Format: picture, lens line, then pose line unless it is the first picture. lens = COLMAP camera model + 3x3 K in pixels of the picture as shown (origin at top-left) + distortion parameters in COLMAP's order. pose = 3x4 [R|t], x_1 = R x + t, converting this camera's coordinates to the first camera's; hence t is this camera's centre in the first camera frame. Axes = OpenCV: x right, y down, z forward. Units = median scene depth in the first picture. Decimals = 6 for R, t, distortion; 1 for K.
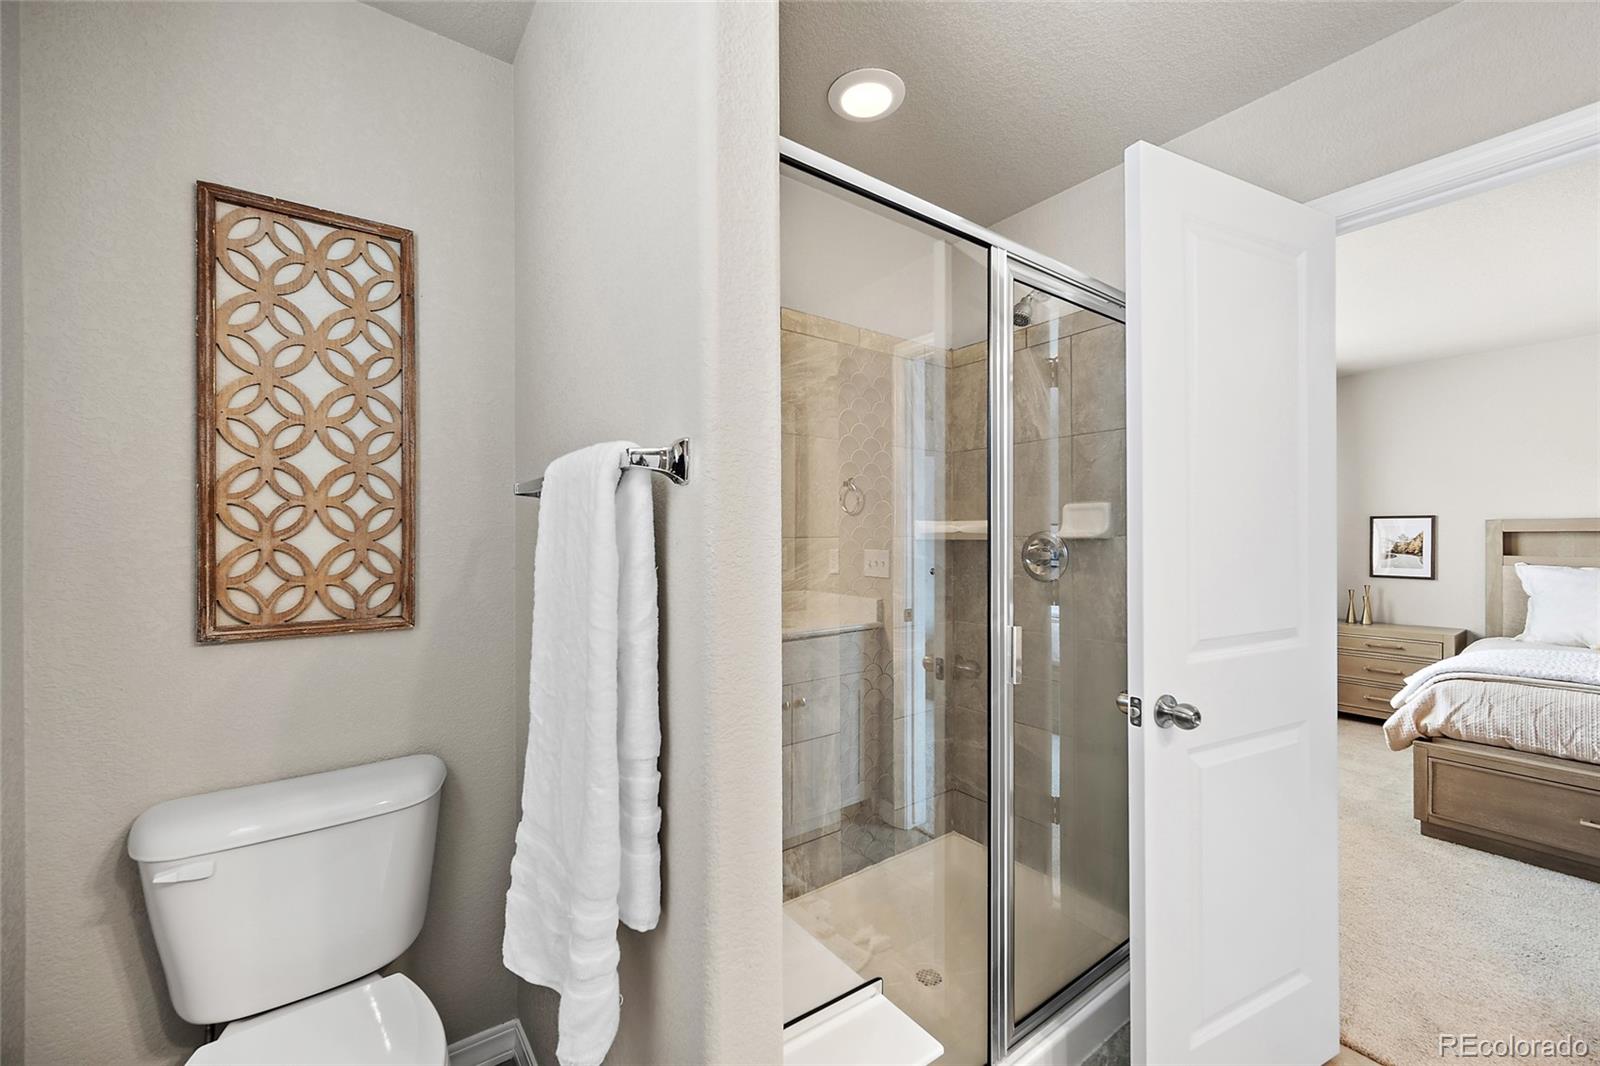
lens RADIAL K [[632.2, 0, 807.8], [0, 632.2, 535.0], [0, 0, 1]] dist [-0.000366, 0.000535]
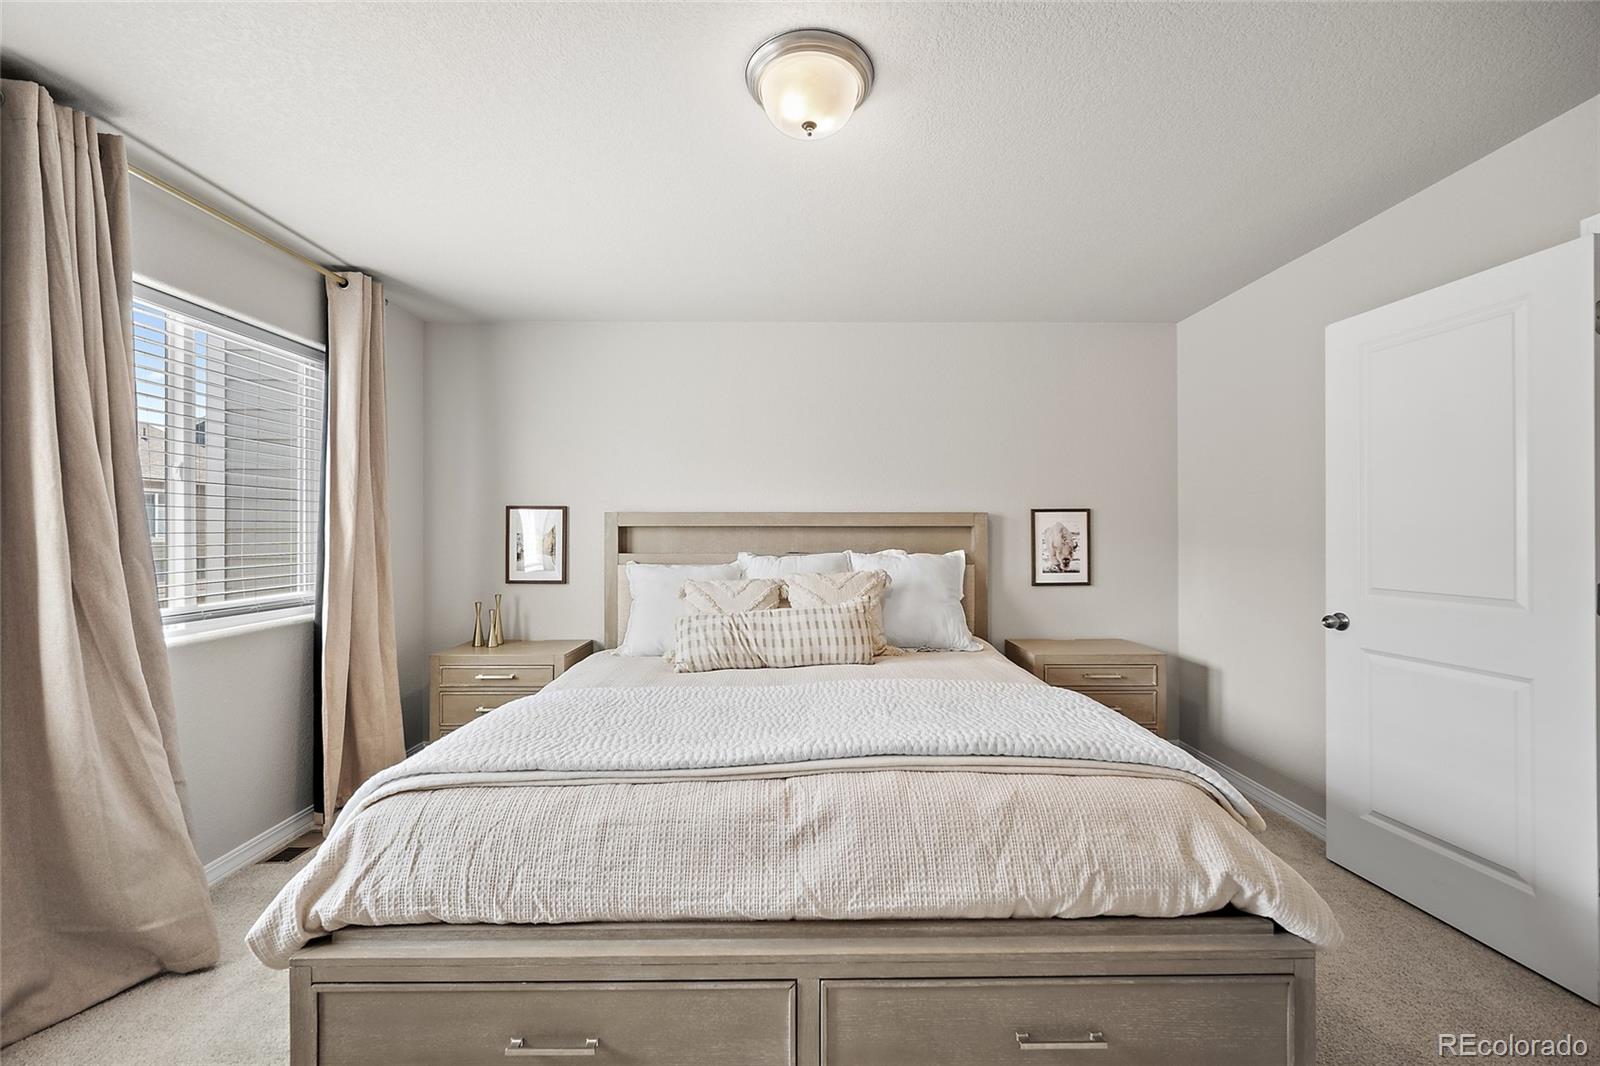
lens RADIAL K [[632.2, 0, 799.3], [0, 632.2, 539.4], [0, 0, 1]] dist [-0.000366, 0.000535]
pose [[0.593605, -0.007407, 0.804722, 0.544633], [-0.001959, 0.999941, 0.010649, 0.003315], [-0.804754, -0.007898, 0.593556, 0.278208]]
